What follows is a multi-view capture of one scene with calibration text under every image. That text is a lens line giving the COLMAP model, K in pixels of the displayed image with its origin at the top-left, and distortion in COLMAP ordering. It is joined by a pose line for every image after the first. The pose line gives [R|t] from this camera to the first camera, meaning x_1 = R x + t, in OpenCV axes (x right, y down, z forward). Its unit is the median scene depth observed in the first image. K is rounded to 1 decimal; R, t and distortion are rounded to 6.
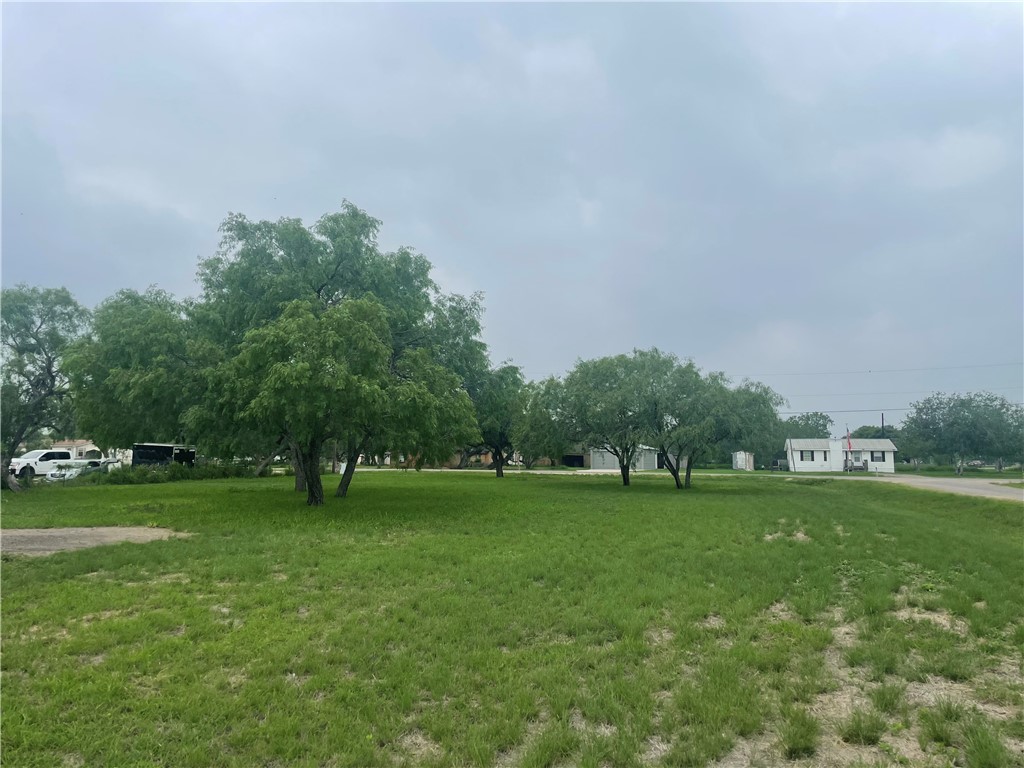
lens RADIAL K [[773.6, 0, 512.0], [0, 773.6, 384.0], [0, 0, 1]] dist [0.007912, 0.002679]
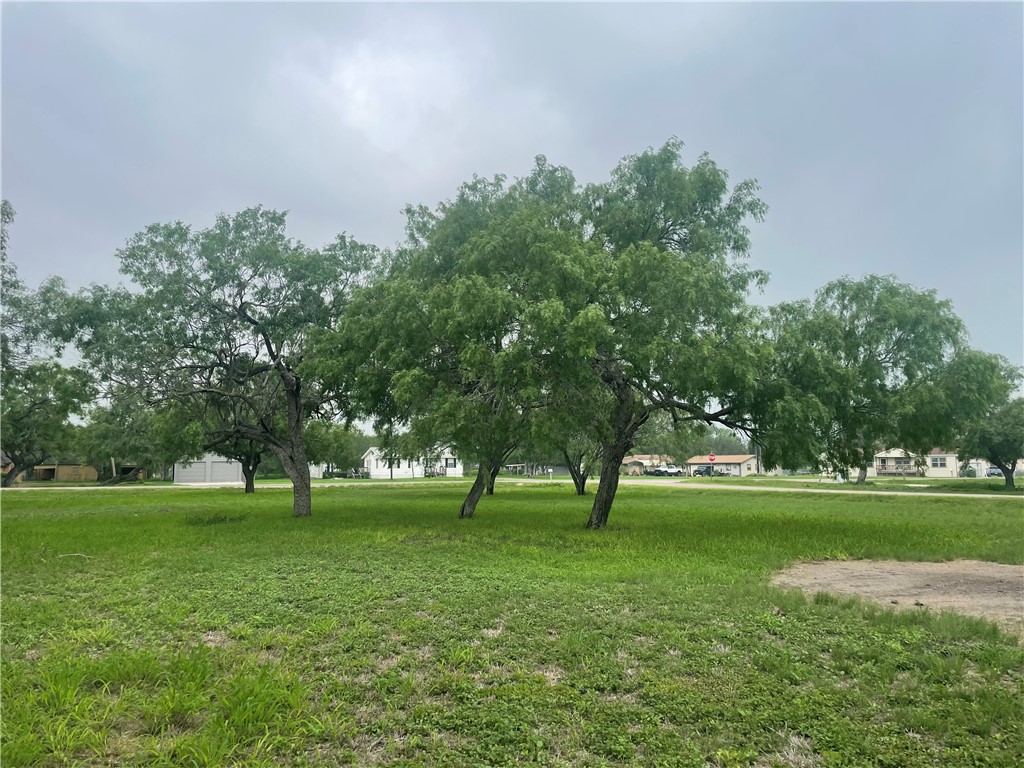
lens RADIAL K [[773.6, 0, 512.0], [0, 773.6, 384.0], [0, 0, 1]] dist [0.007912, 0.002679]
pose [[0.806763, 0.044355, 0.589208, -0.120303], [-0.037397, 0.999012, -0.024000, 0.004741], [-0.589691, -0.002672, 0.807625, 0.064521]]
